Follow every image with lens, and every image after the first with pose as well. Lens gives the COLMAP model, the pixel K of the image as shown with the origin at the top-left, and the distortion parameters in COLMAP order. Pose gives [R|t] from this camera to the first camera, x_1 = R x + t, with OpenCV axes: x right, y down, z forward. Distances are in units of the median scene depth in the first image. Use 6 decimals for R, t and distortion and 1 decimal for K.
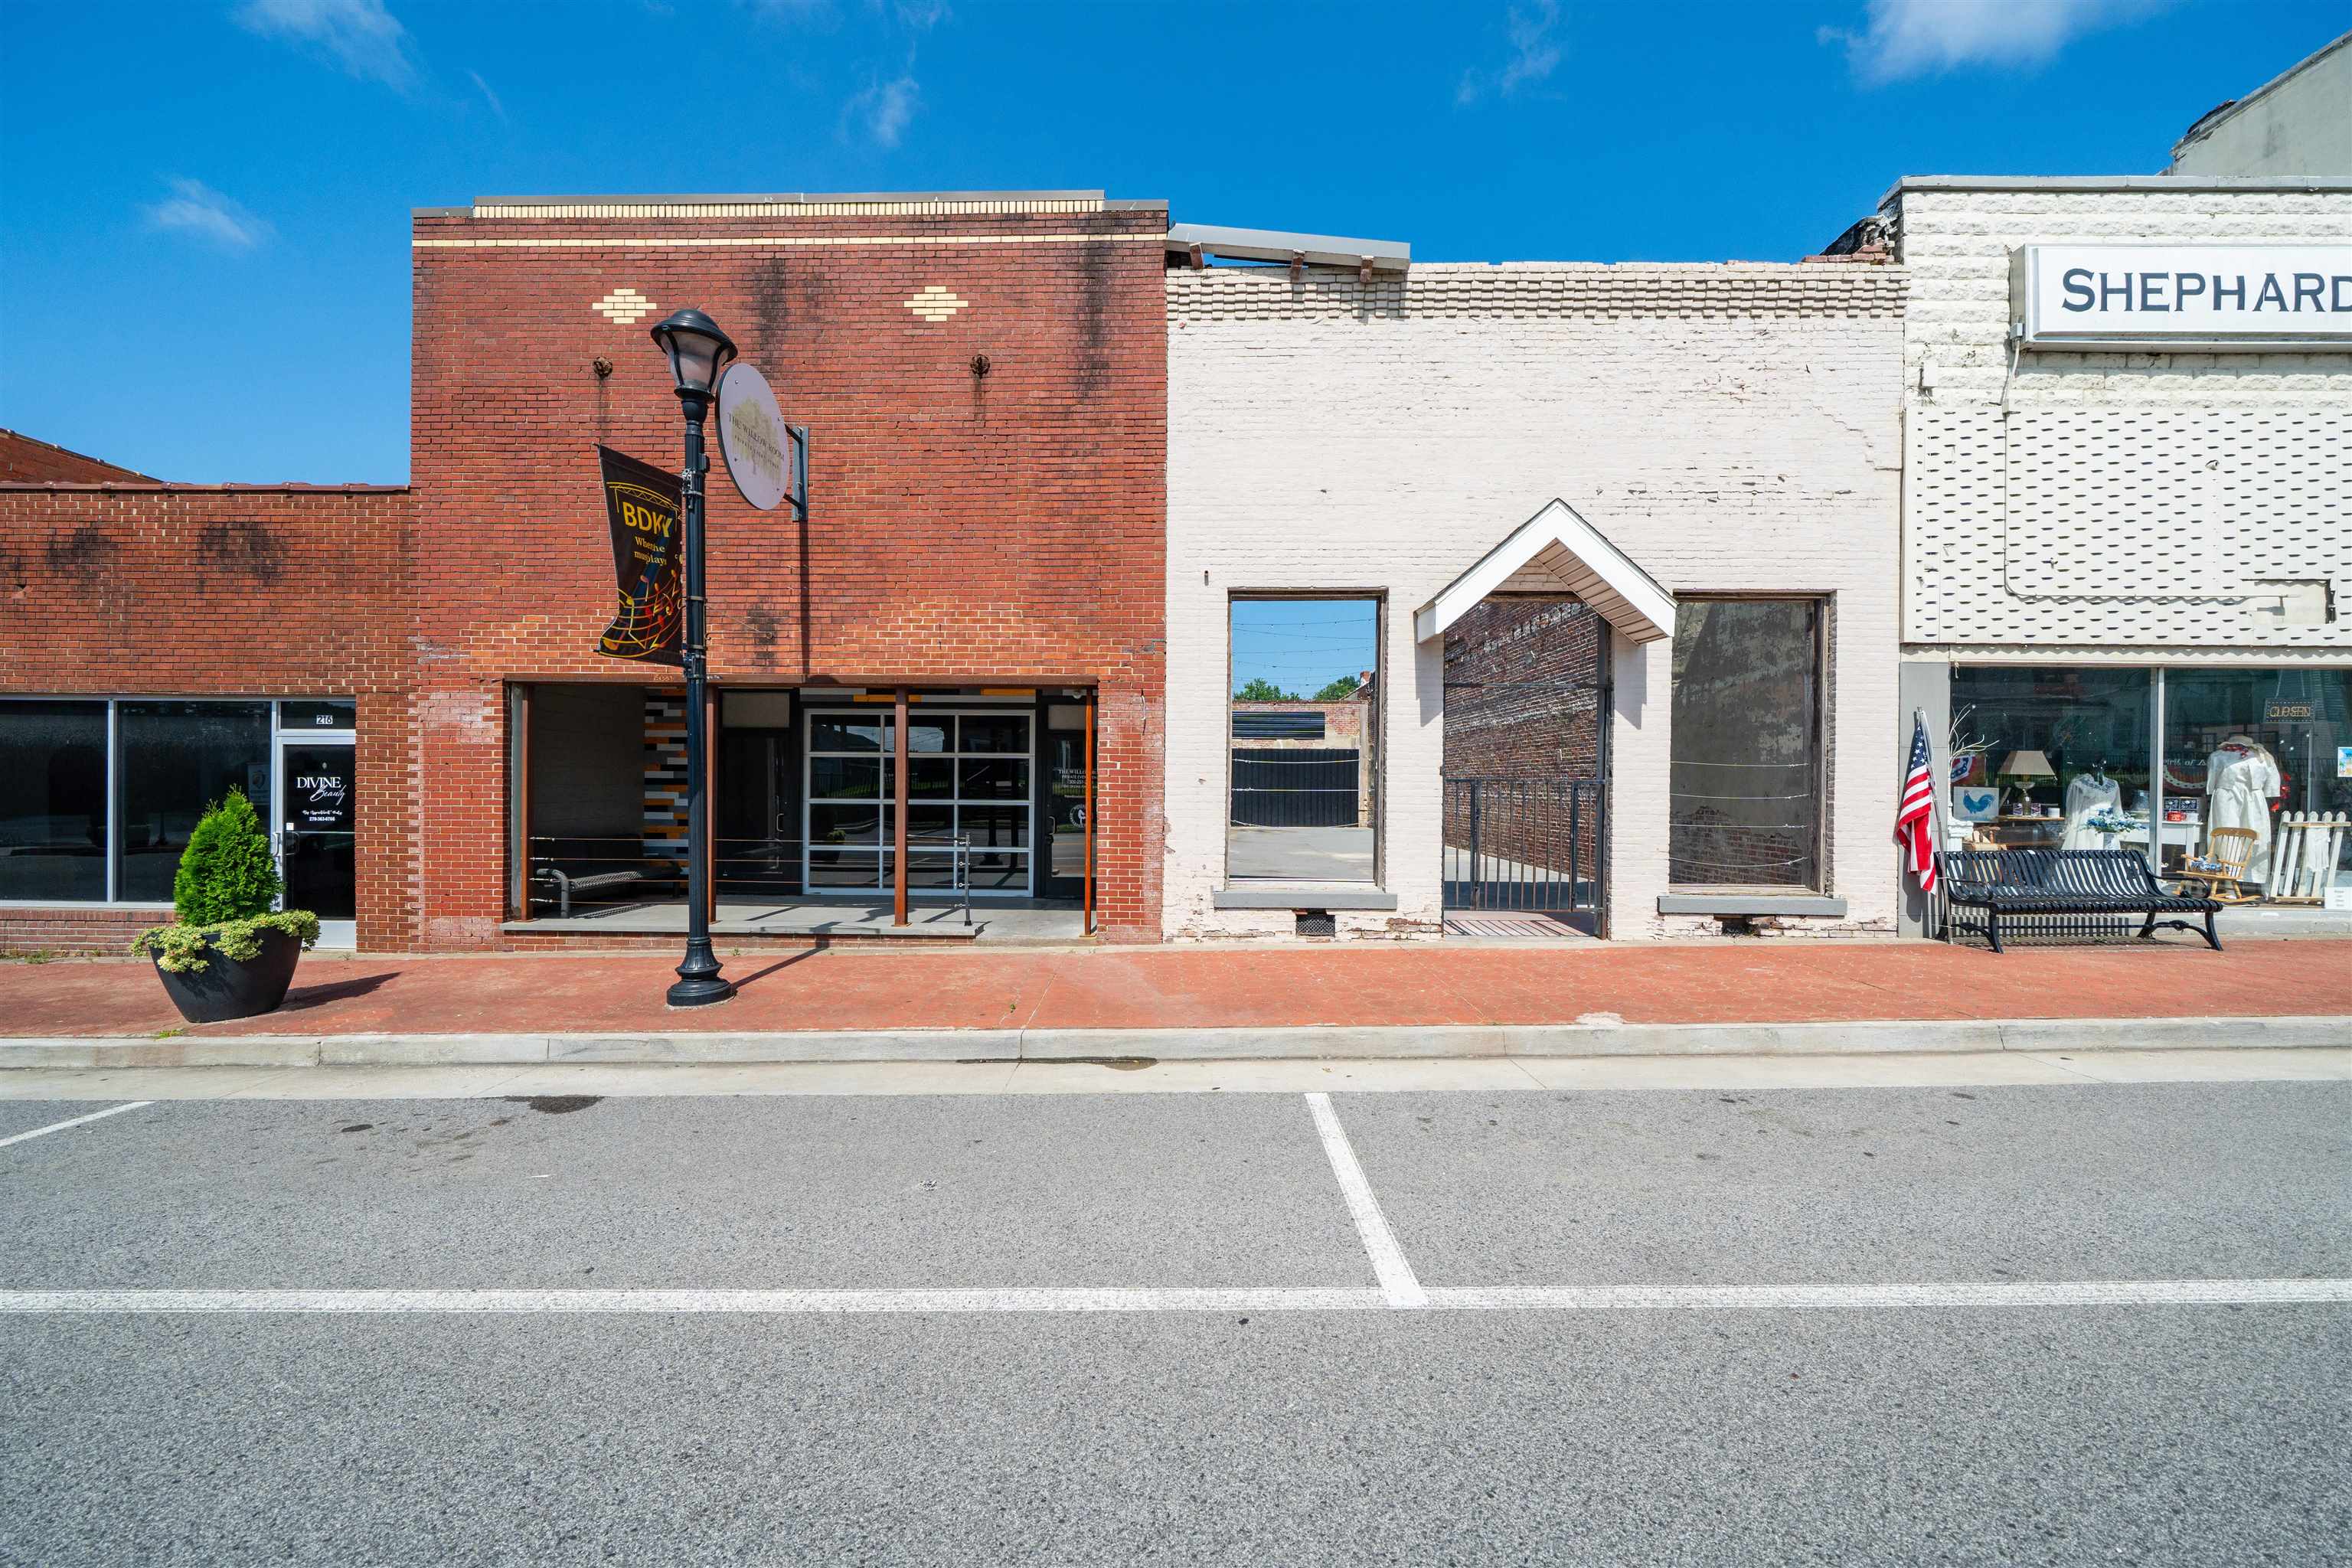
lens RADIAL K [[860.0, 0, 1176.0], [0, 860.0, 784.0], [0, 0, 1]] dist [-0.005059, -0.000367]
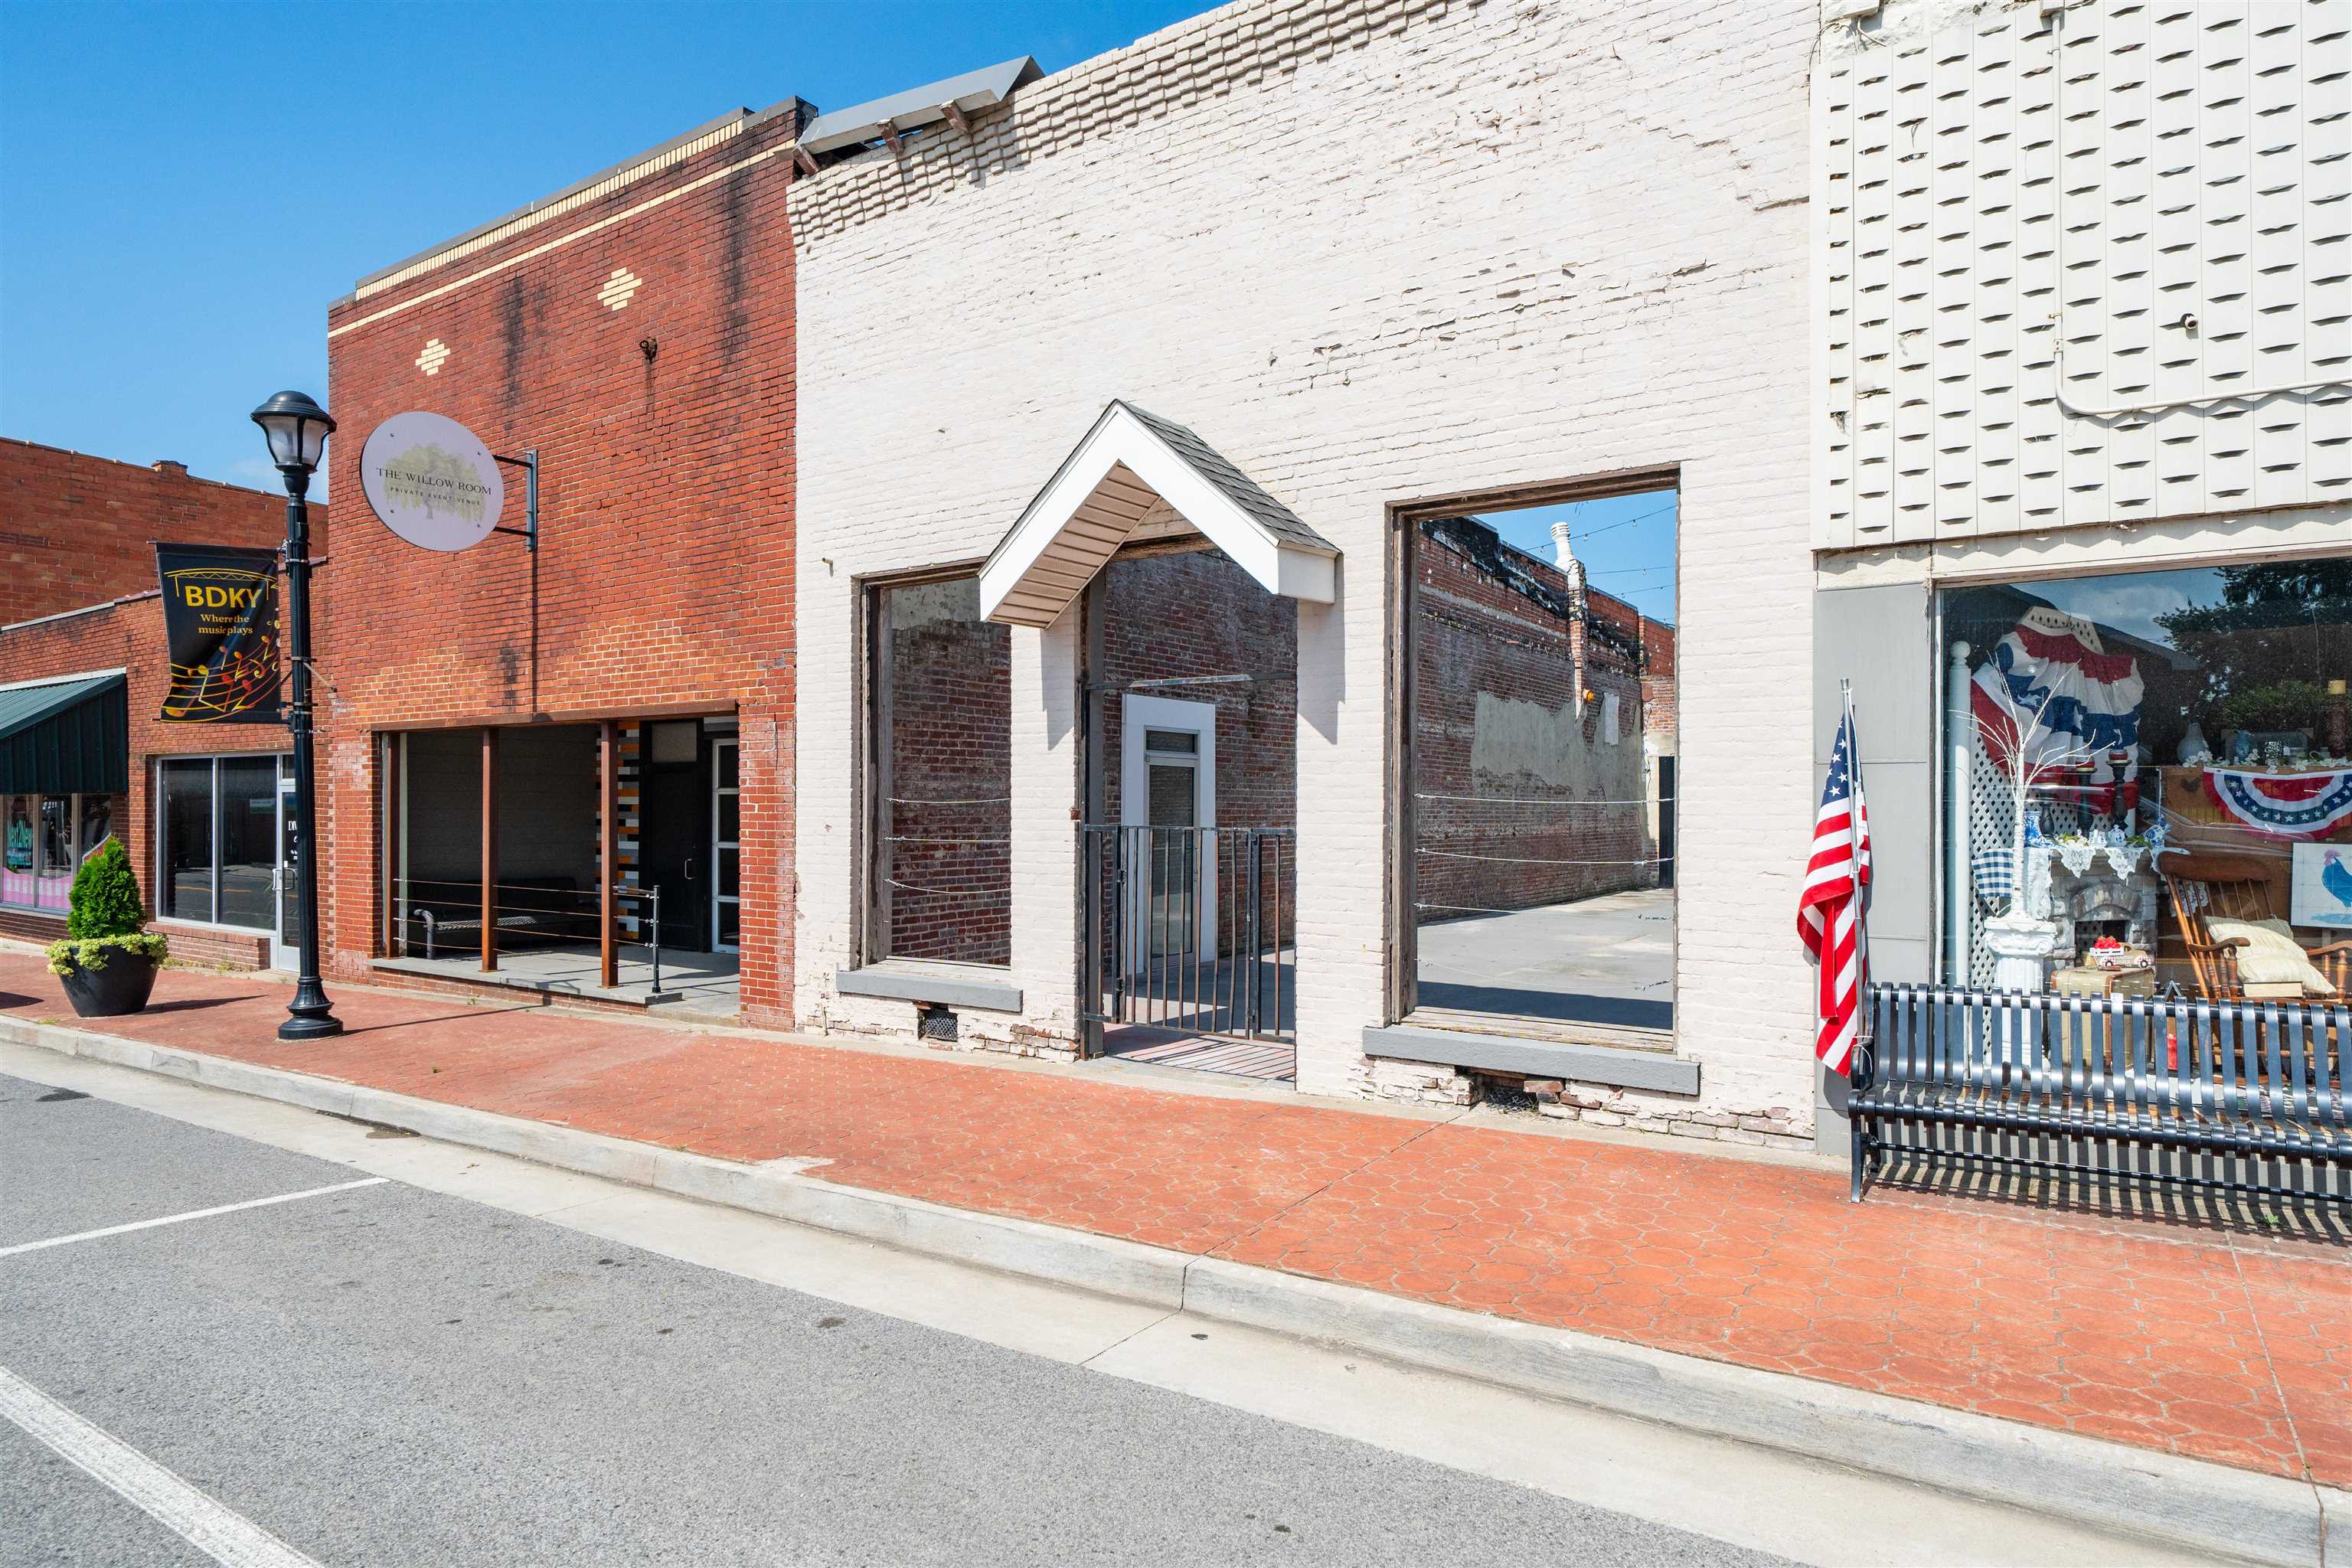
lens RADIAL K [[1353.9, 0, 1175.5], [0, 1353.9, 802.3], [0, 0, 1]] dist [0.002044, 0.000462]
pose [[0.832624, -0.006445, -0.553802, 0.972627], [0.003050, 0.999970, -0.007053, -0.016757], [0.553831, 0.004183, 0.832619, 0.153689]]
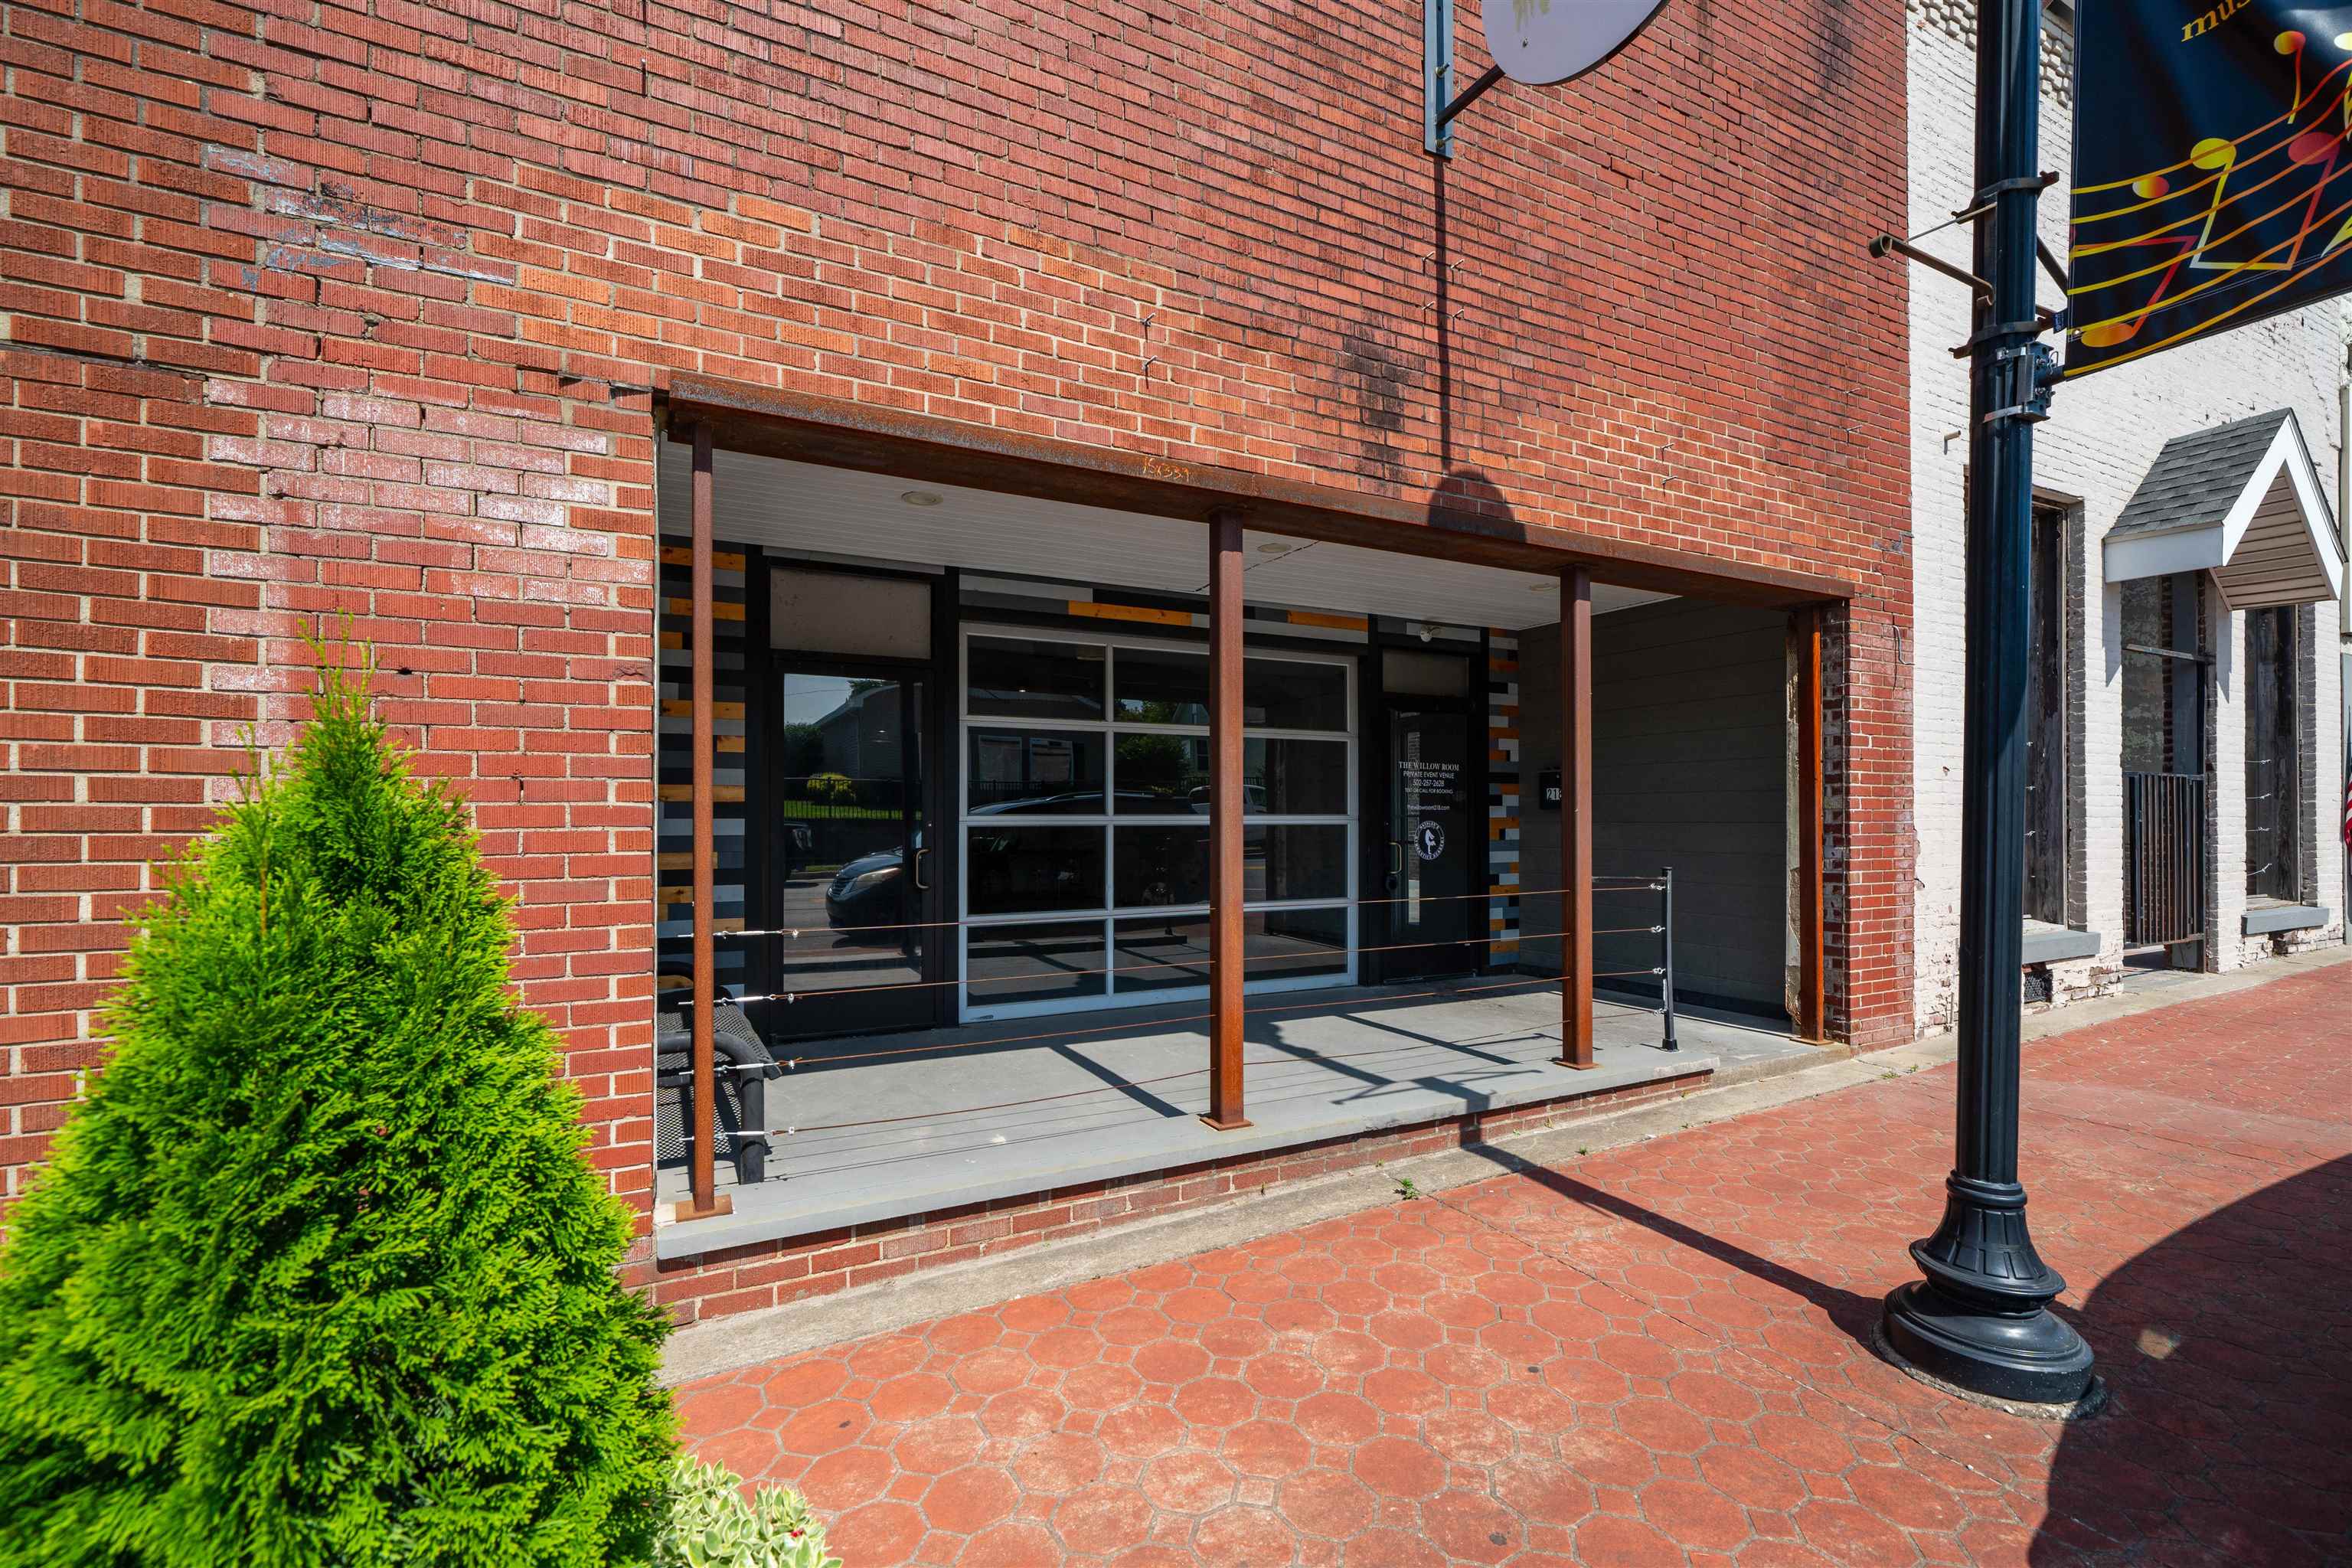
lens RADIAL K [[1036.7, 0, 1228.2], [0, 1036.7, 802.8], [0, 0, 1]] dist [-0.000601, -0.000063]
pose [[0.874807, -0.003833, 0.484457, -0.783796], [0.008712, 0.999931, -0.007820, 0.021345], [-0.484393, 0.011062, 0.874780, 0.599767]]
